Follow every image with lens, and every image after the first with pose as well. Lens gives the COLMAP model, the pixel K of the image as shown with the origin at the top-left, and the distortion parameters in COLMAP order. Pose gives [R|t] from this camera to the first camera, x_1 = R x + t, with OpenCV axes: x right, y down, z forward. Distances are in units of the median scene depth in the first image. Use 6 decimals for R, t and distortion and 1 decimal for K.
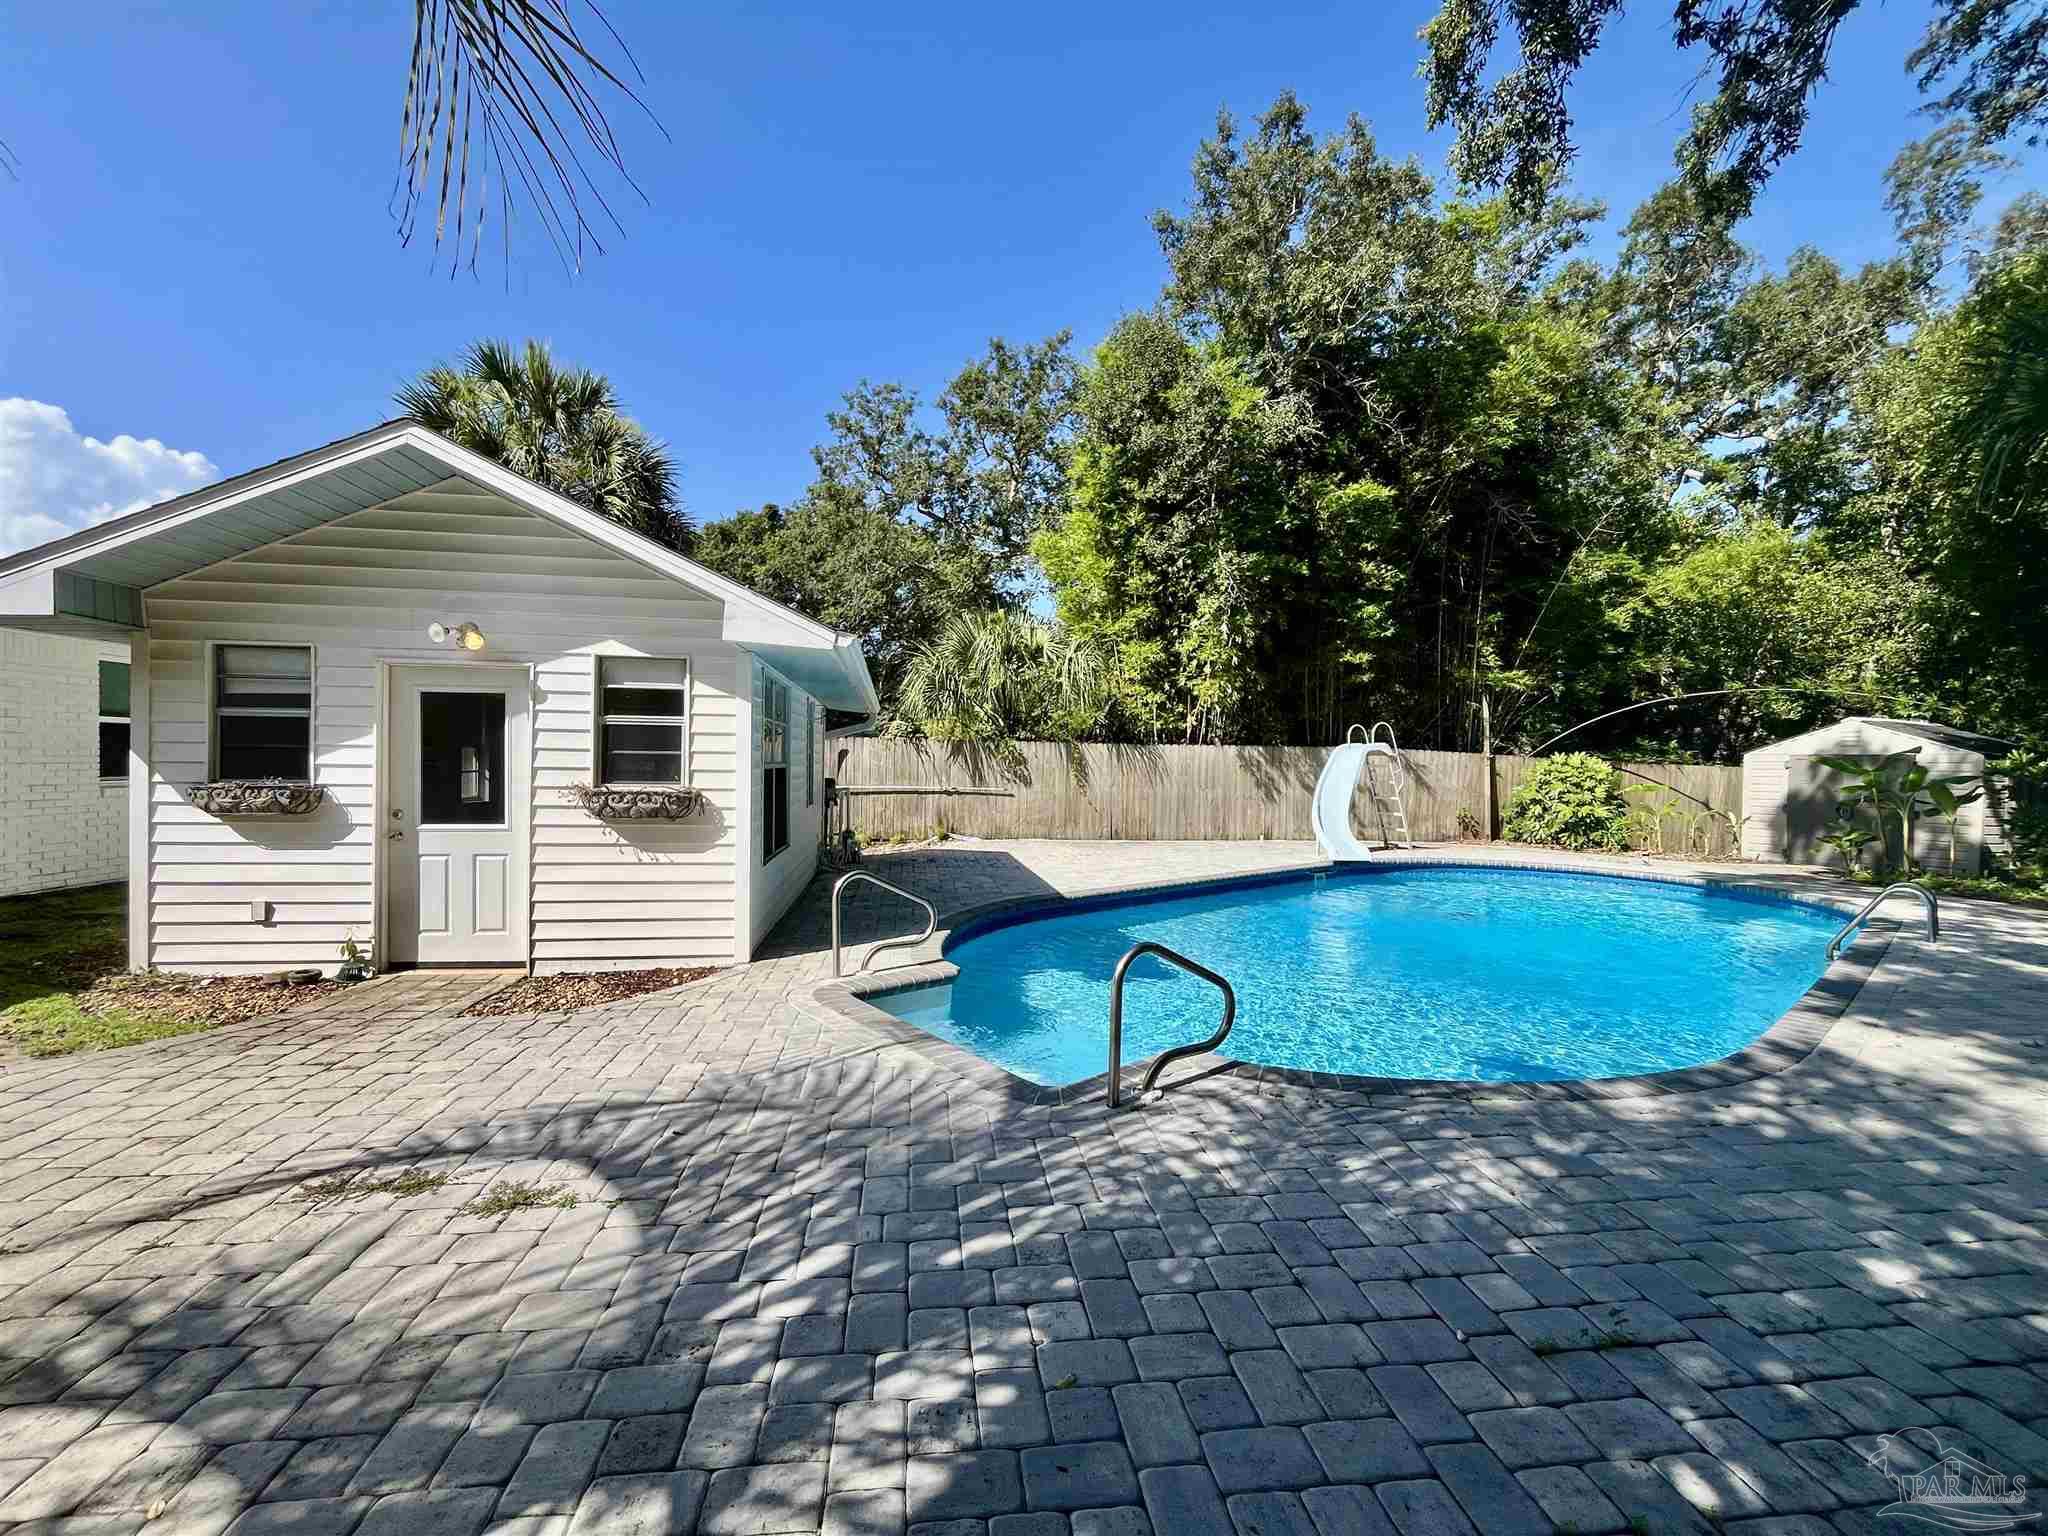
lens RADIAL K [[843.2, 0, 1019.9], [0, 843.2, 771.2], [0, 0, 1]] dist [-0.002273, 0.000075]
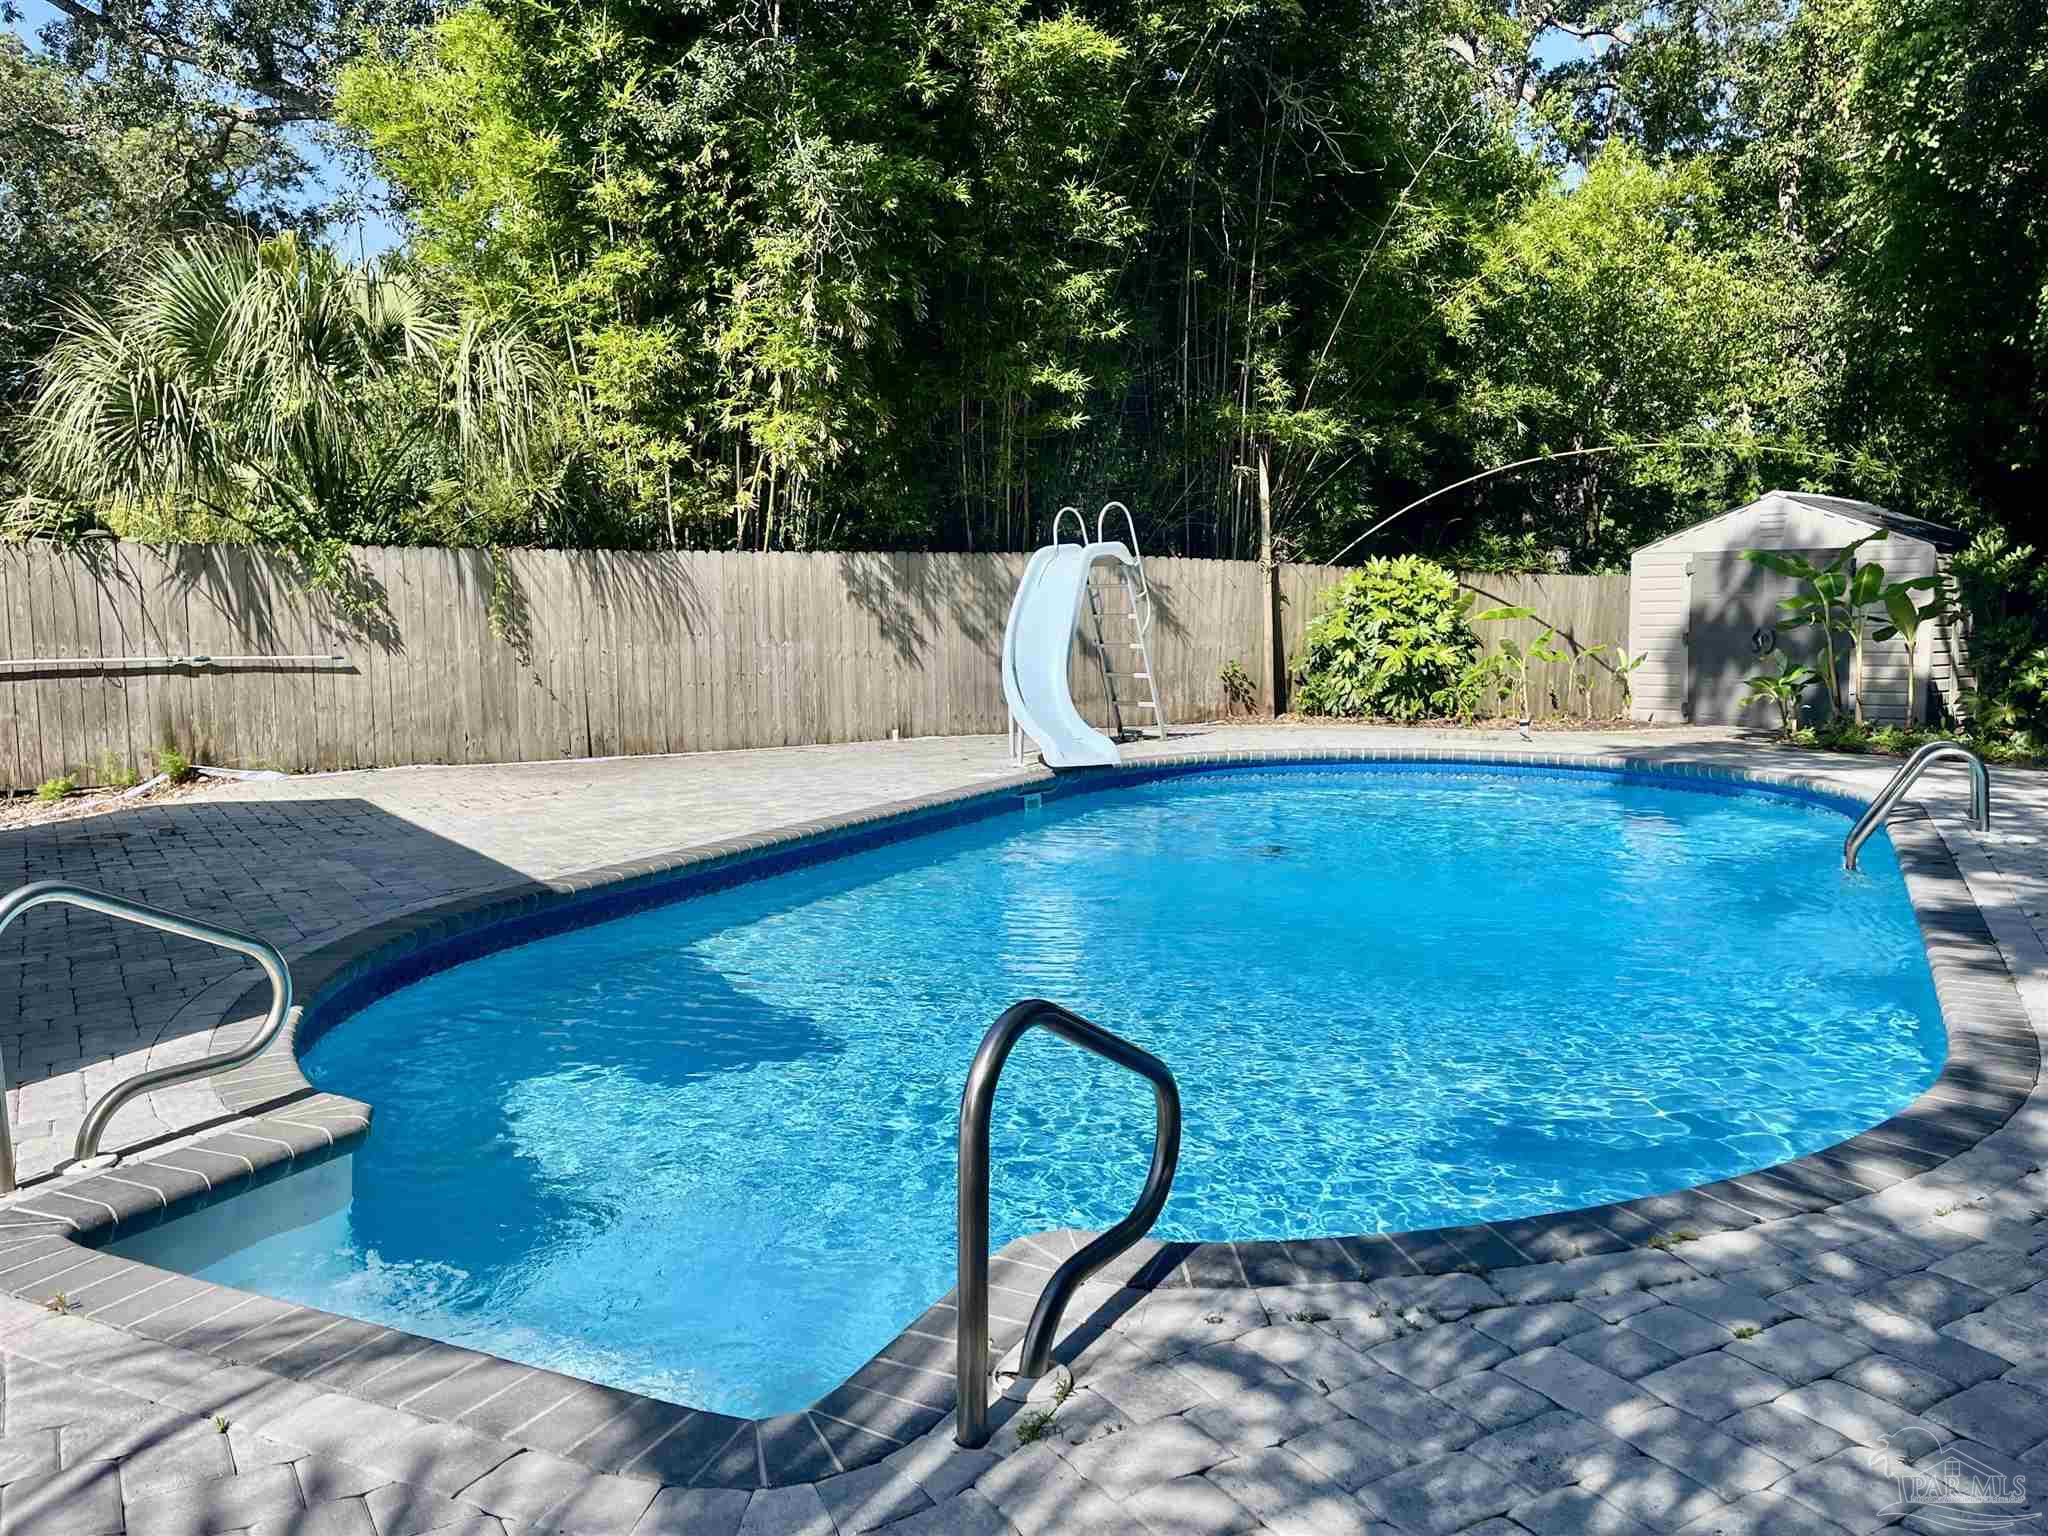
lens RADIAL K [[1590.1, 0, 1024.0], [0, 1590.1, 768.0], [0, 0, 1]] dist [0.083325, -0.124766]
pose [[0.909254, -0.066918, 0.410827, -0.038786], [0.028677, 0.994718, 0.098558, 0.006983], [-0.415253, -0.077833, 0.906370, 0.095853]]
